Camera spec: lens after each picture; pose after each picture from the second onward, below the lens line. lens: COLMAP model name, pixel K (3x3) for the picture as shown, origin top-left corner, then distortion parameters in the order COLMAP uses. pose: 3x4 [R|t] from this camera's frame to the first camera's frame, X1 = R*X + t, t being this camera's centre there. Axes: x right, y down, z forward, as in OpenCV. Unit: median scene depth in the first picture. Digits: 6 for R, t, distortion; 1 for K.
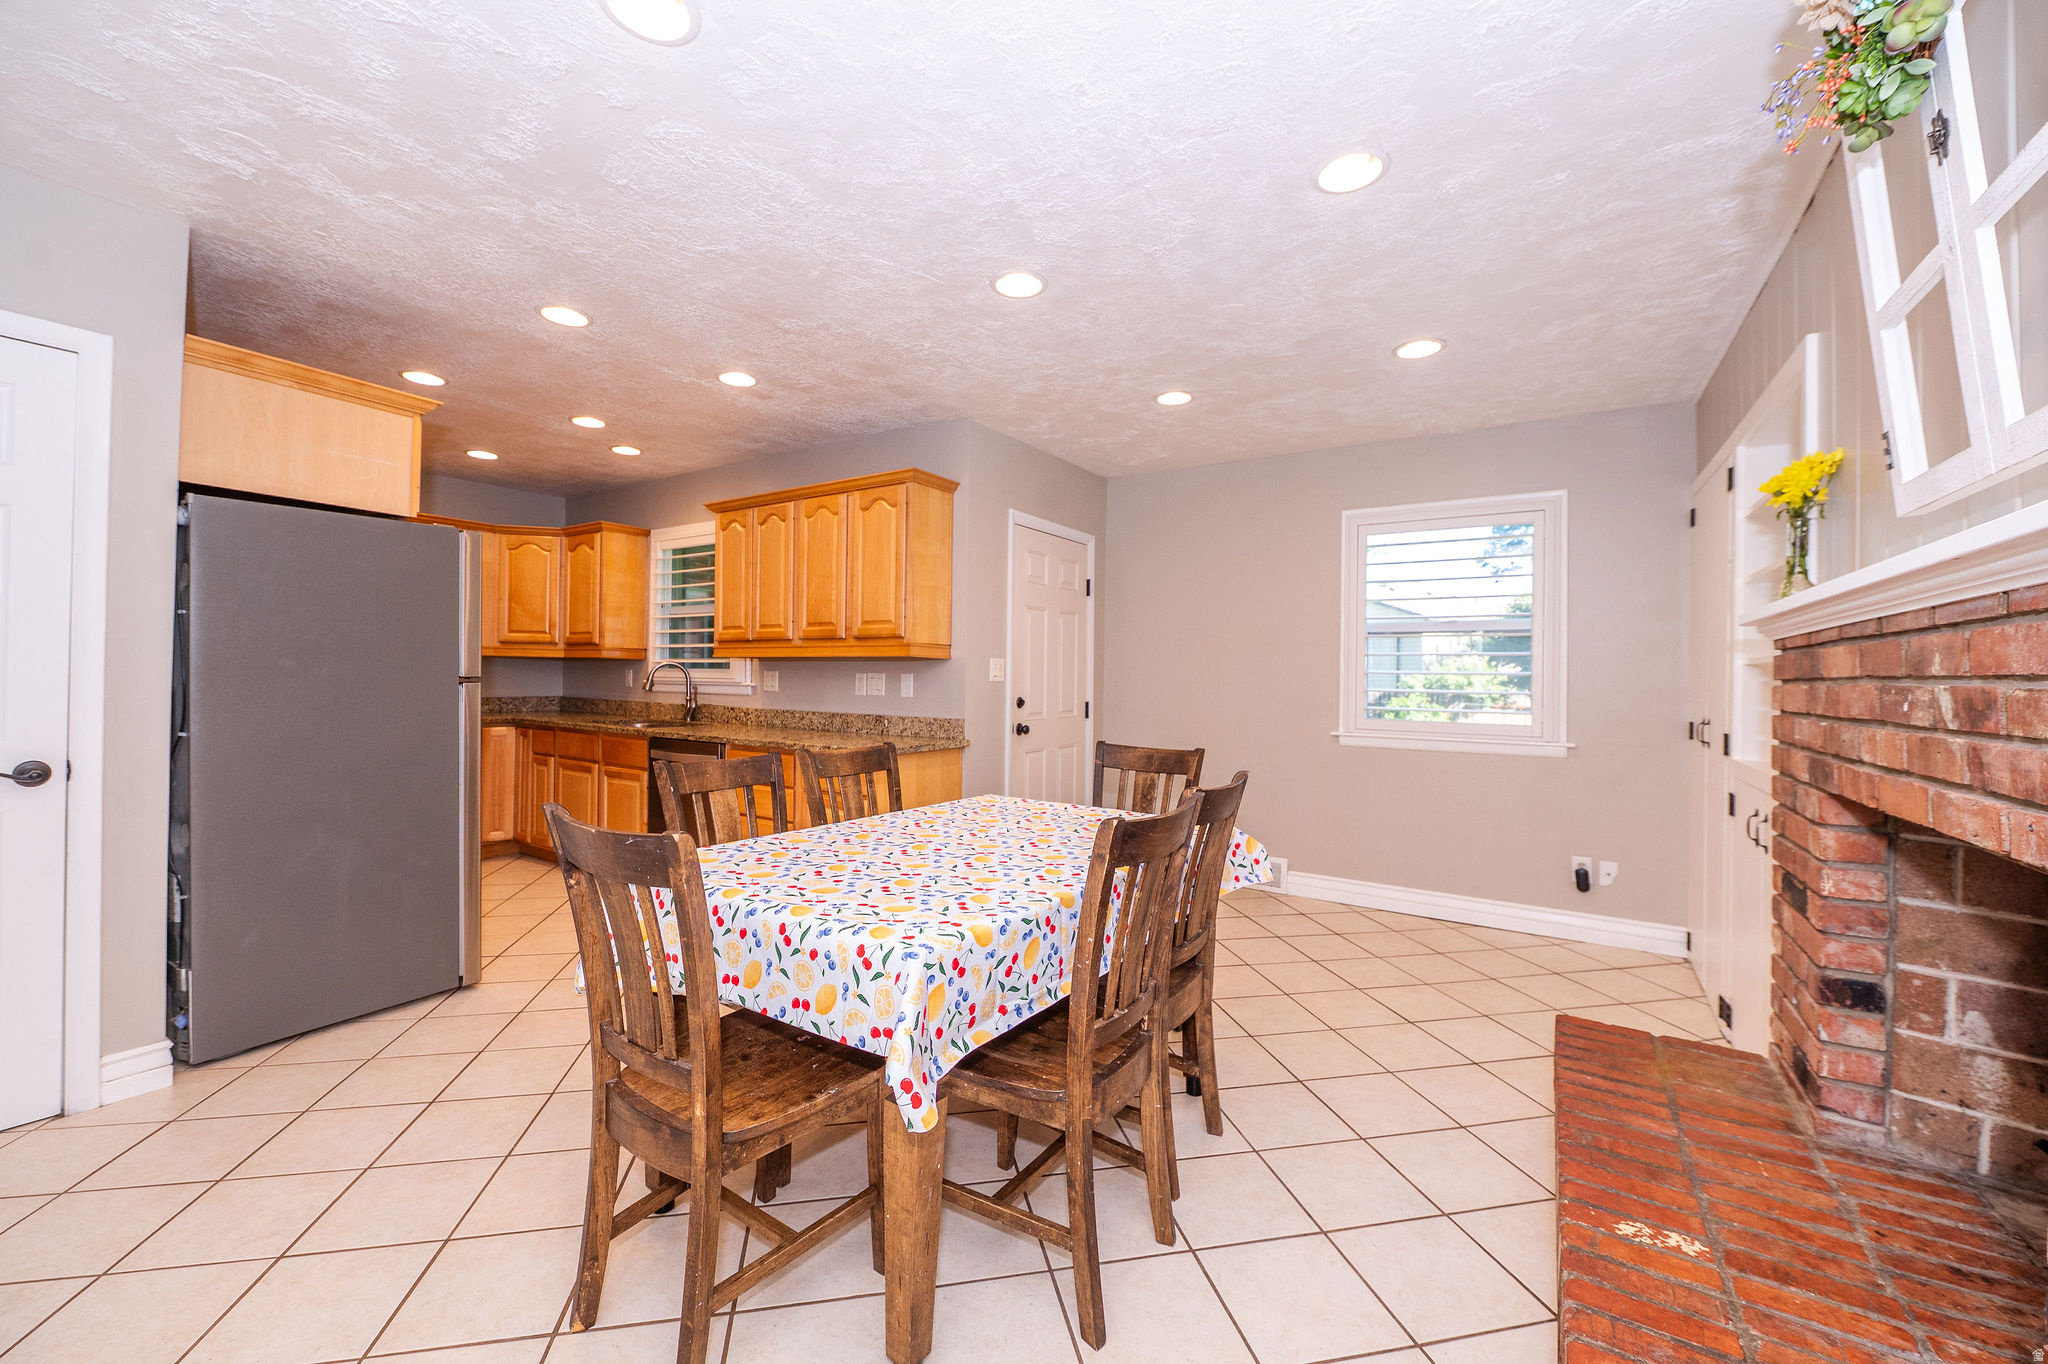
lens RADIAL K [[816.1, 0, 1010.2], [0, 816.1, 671.6], [0, 0, 1]] dist [-0.014813, 0.000270]
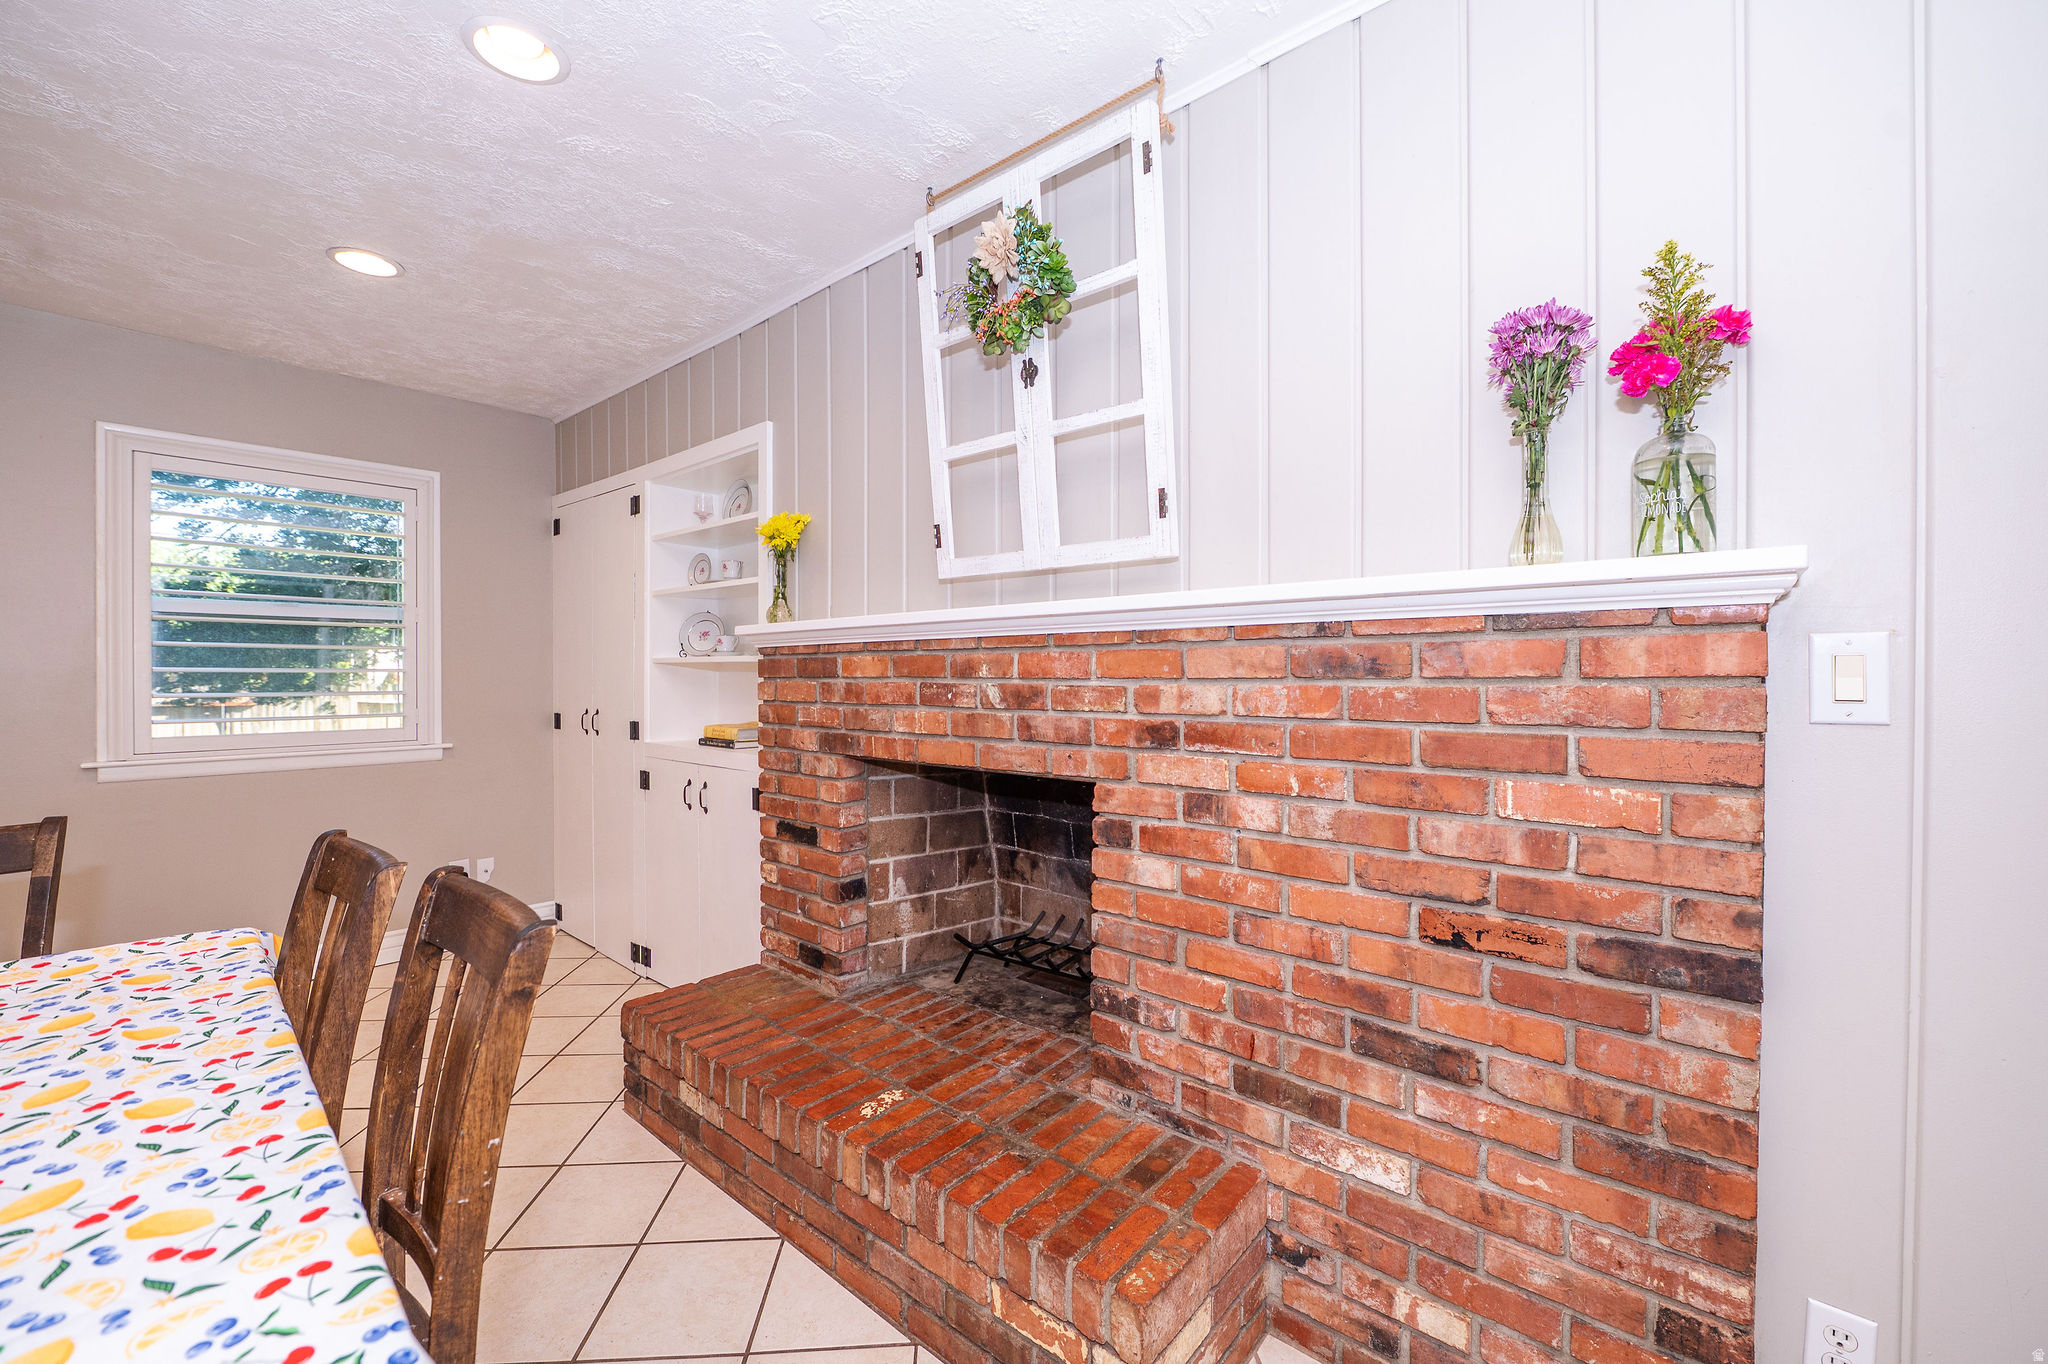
lens RADIAL K [[816.1, 0, 1040.0], [0, 816.1, 675.4], [0, 0, 1]] dist [-0.014813, 0.000270]
pose [[0.107840, -0.017279, 0.994018, -0.338979], [-0.001916, 0.999843, 0.017588, -0.017491], [-0.994166, -0.003801, 0.107790, 0.417398]]
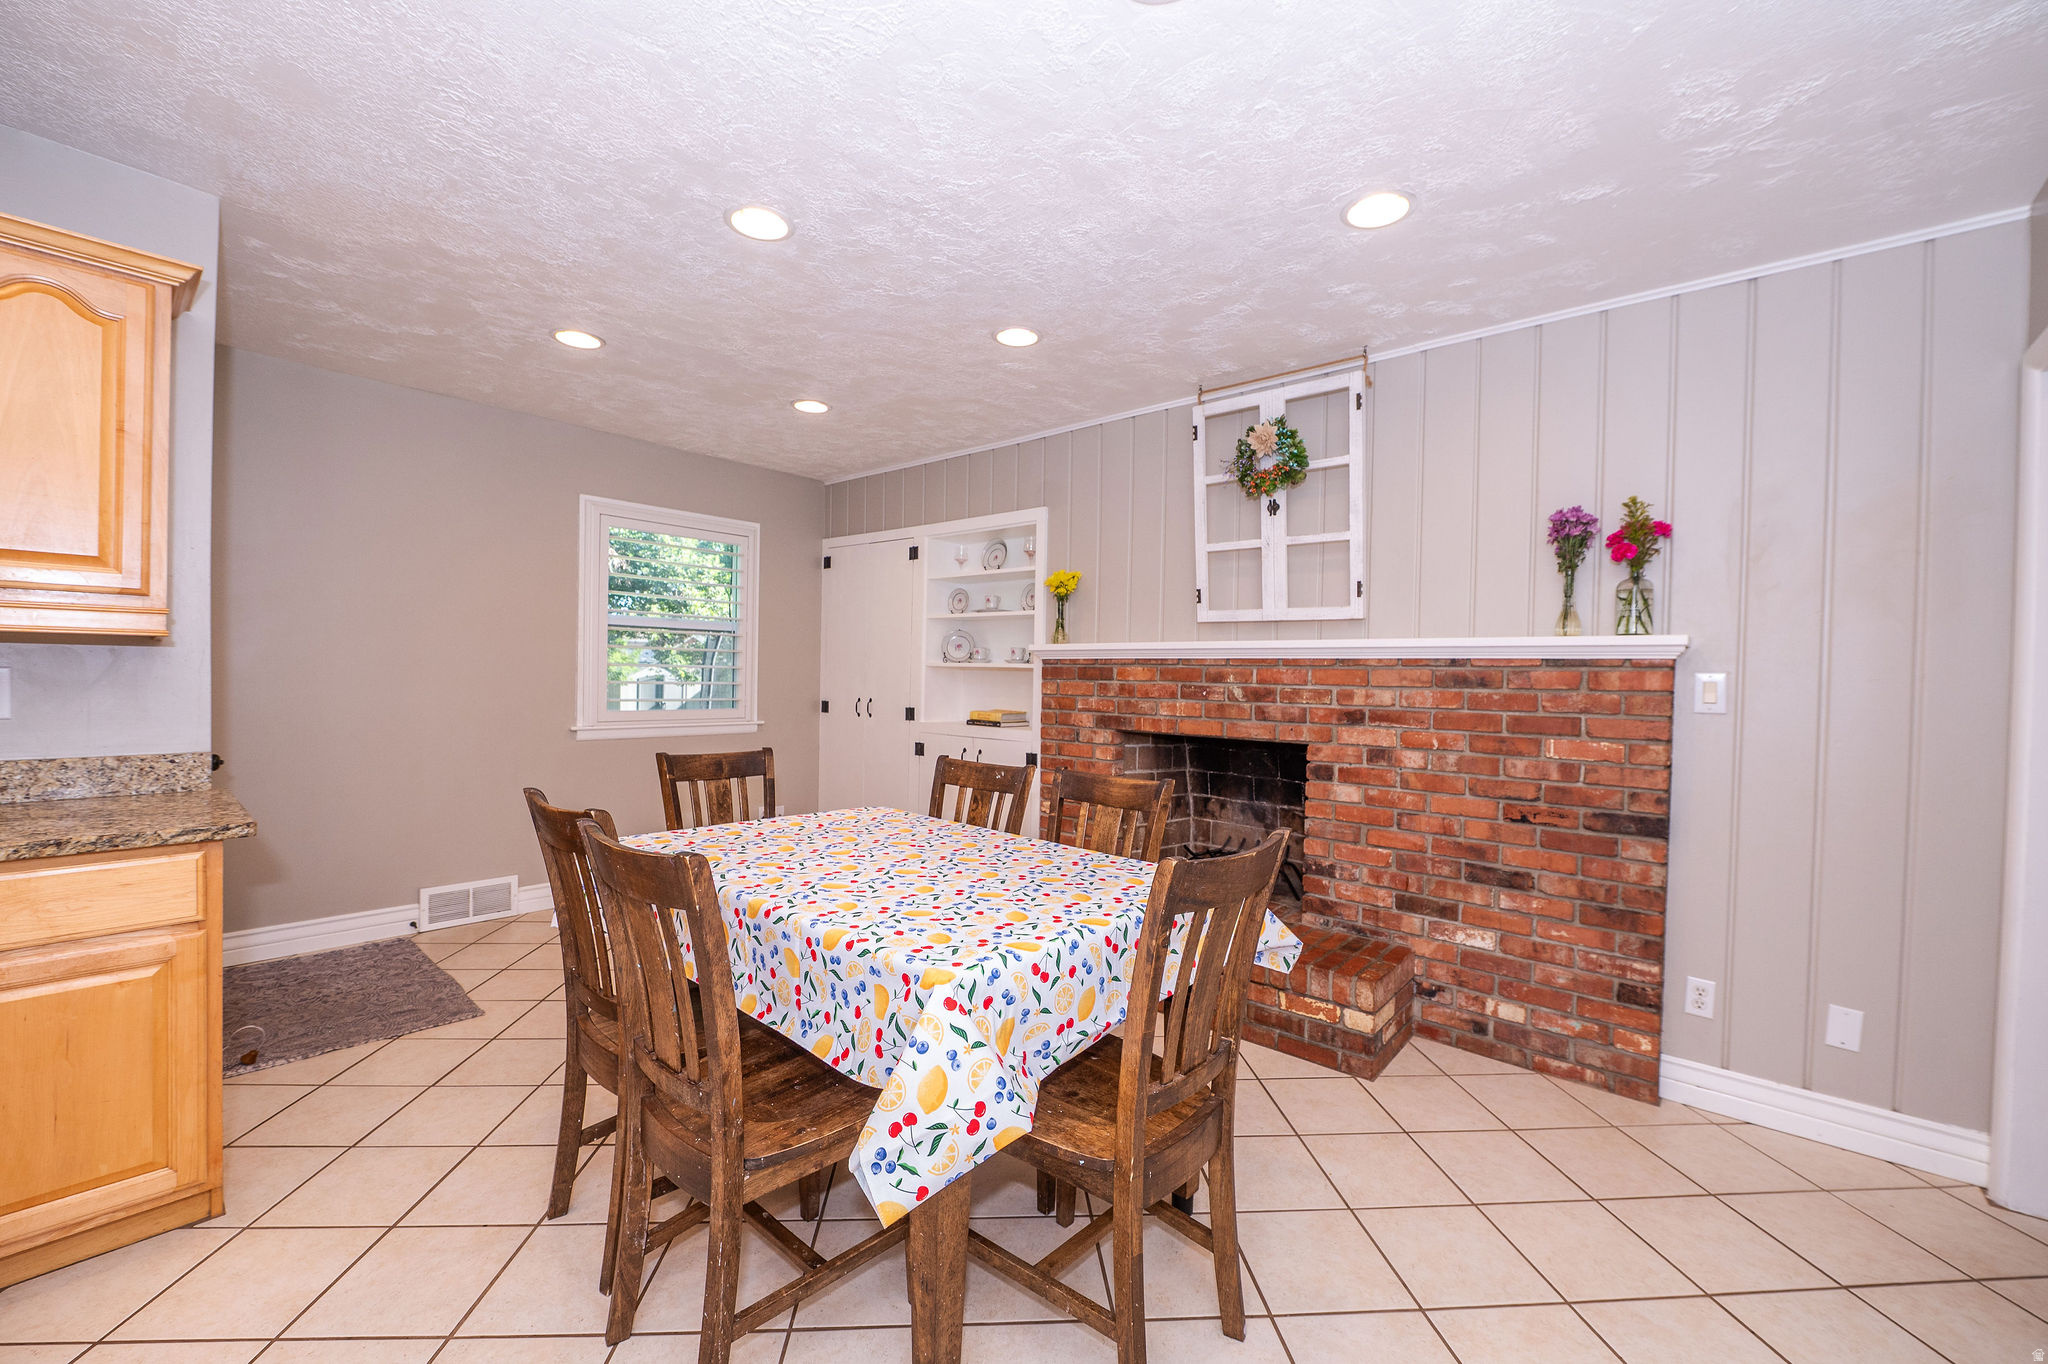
lens RADIAL K [[816.1, 0, 1032.3], [0, 816.1, 682.8], [0, 0, 1]] dist [-0.014813, 0.000270]
pose [[0.117892, -0.019937, 0.992826, -1.099766], [-0.023953, 0.999450, 0.022914, -0.026086], [-0.992737, -0.026482, 0.117350, 0.820155]]
